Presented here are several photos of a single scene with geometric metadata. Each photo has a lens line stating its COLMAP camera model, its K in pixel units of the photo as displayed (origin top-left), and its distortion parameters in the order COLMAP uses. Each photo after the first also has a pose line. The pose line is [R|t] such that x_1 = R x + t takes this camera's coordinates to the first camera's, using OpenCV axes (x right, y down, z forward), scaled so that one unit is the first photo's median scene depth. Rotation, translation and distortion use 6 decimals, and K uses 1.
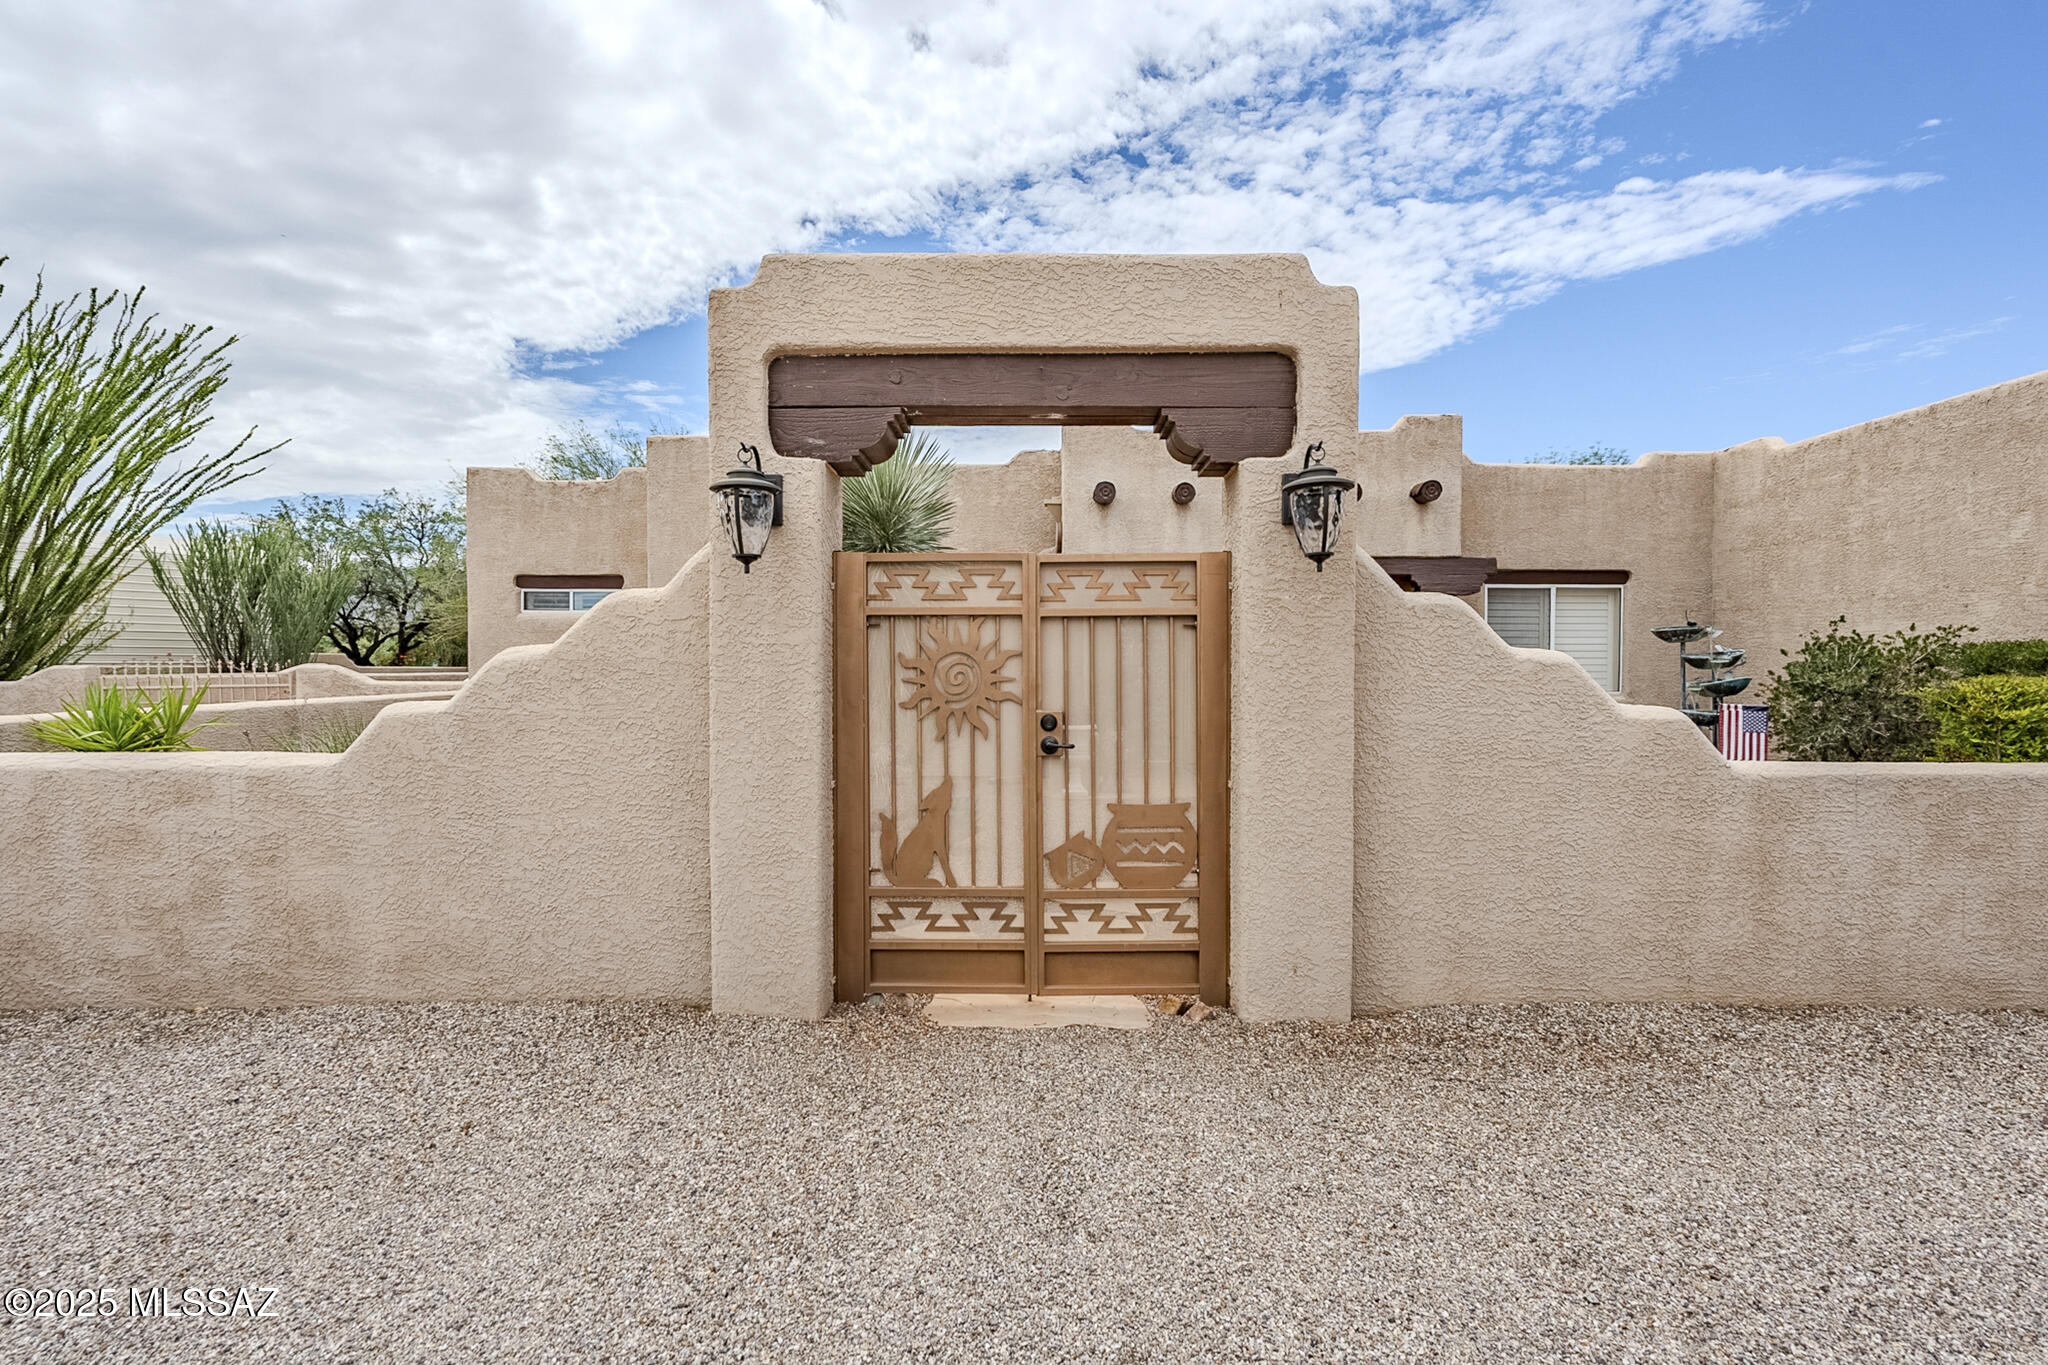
lens RADIAL K [[893.1, 0, 1024.0], [0, 893.1, 682.5], [0, 0, 1]] dist [-0.003002, -0.000477]
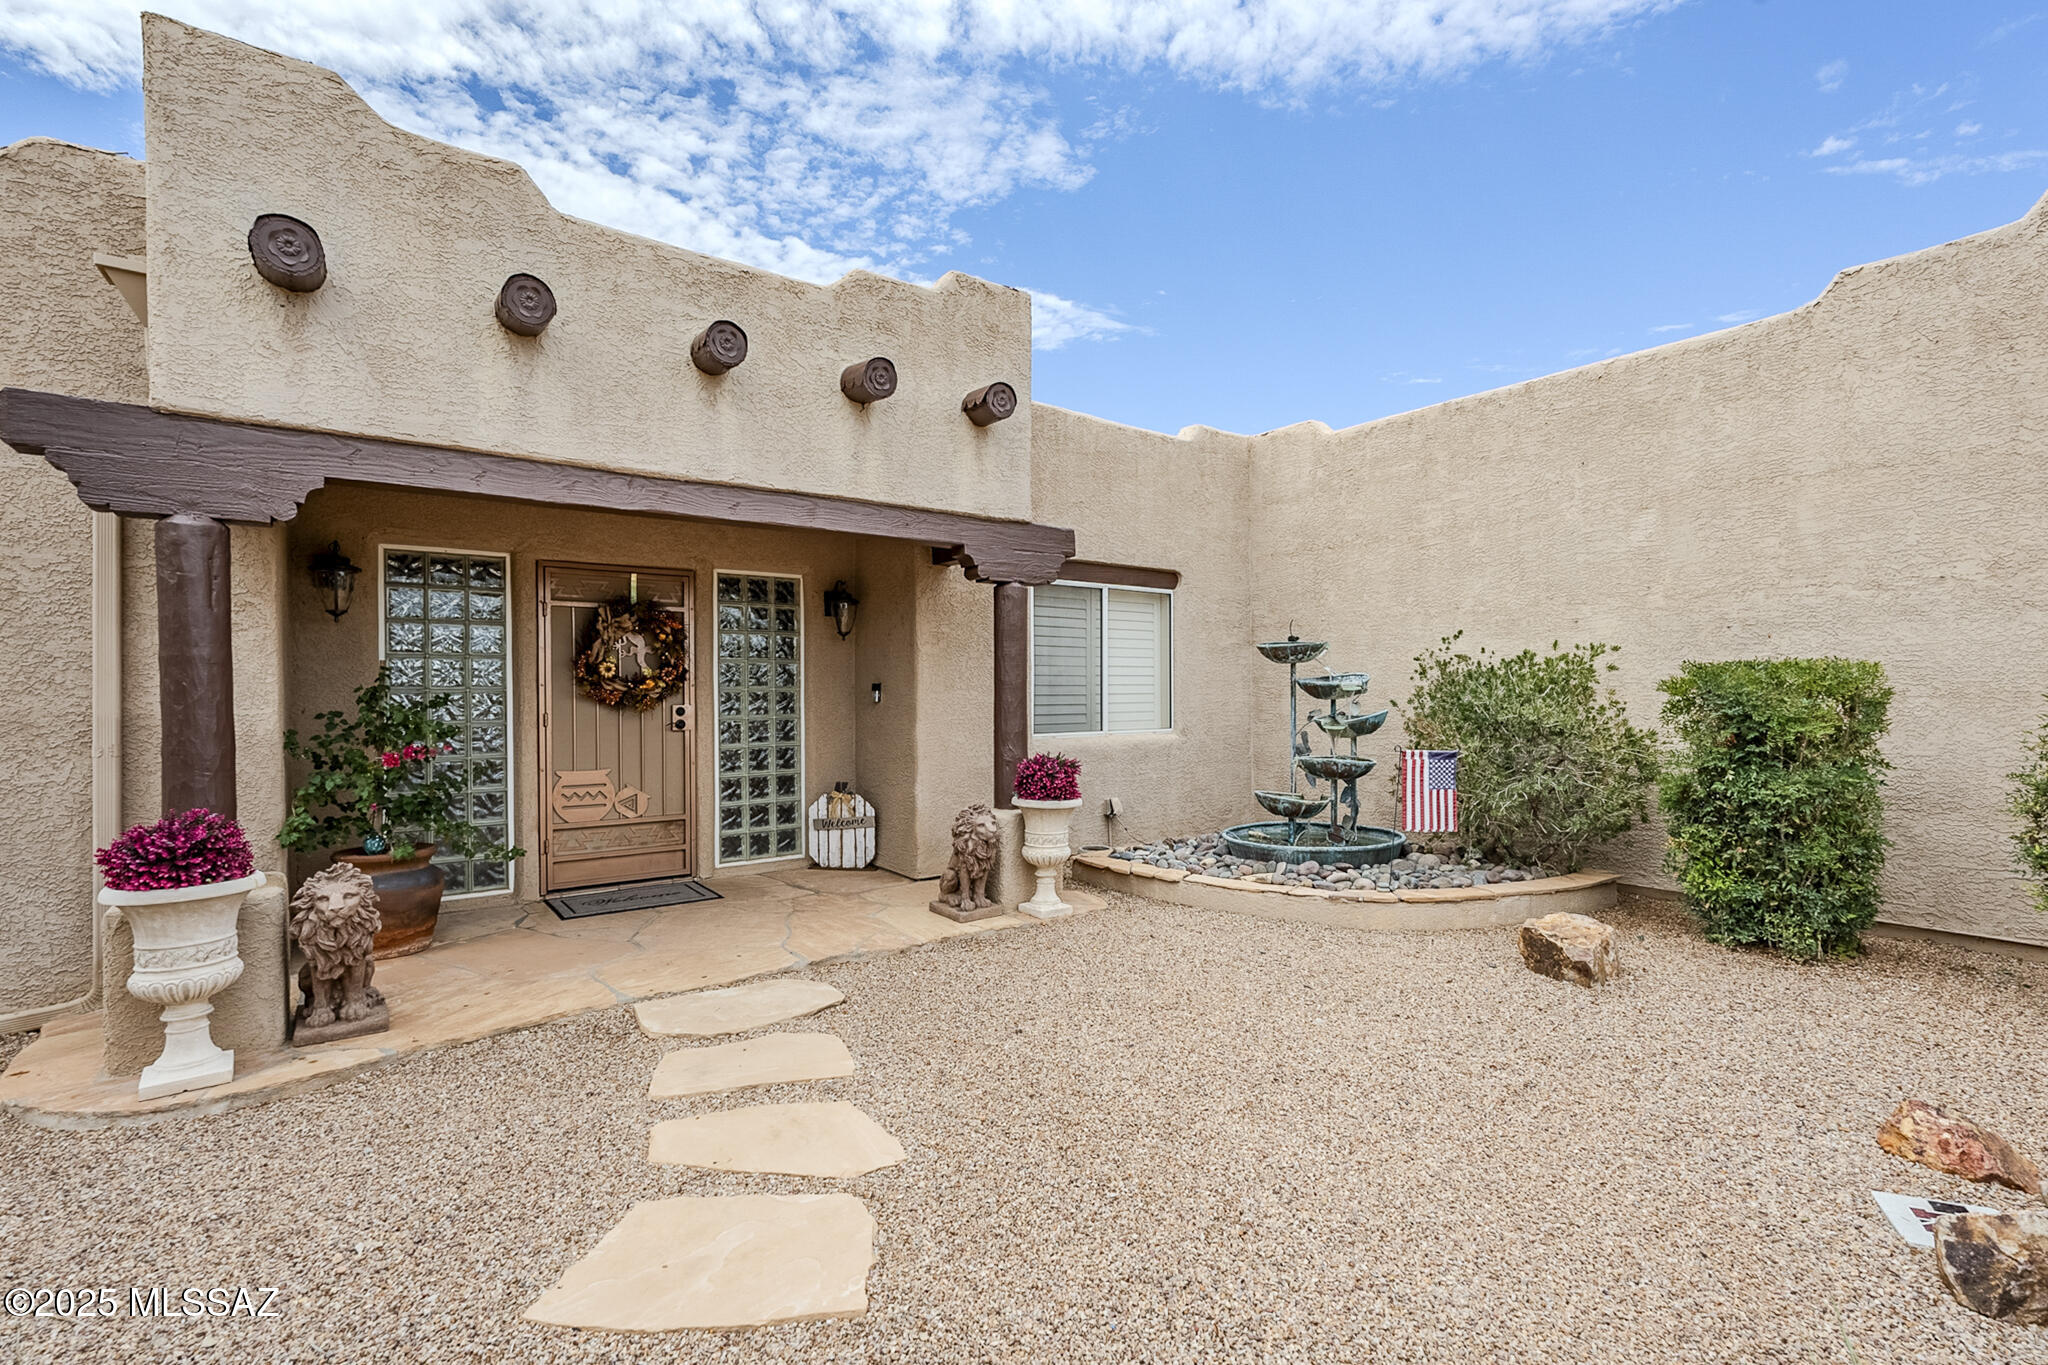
lens RADIAL K [[893.1, 0, 1024.0], [0, 893.1, 682.5], [0, 0, 1]] dist [-0.003002, -0.000477]
pose [[0.788854, -0.001404, 0.614579, 0.095380], [0.019765, 0.999538, -0.023086, -0.013979], [-0.614263, 0.030359, 0.788517, 0.475881]]
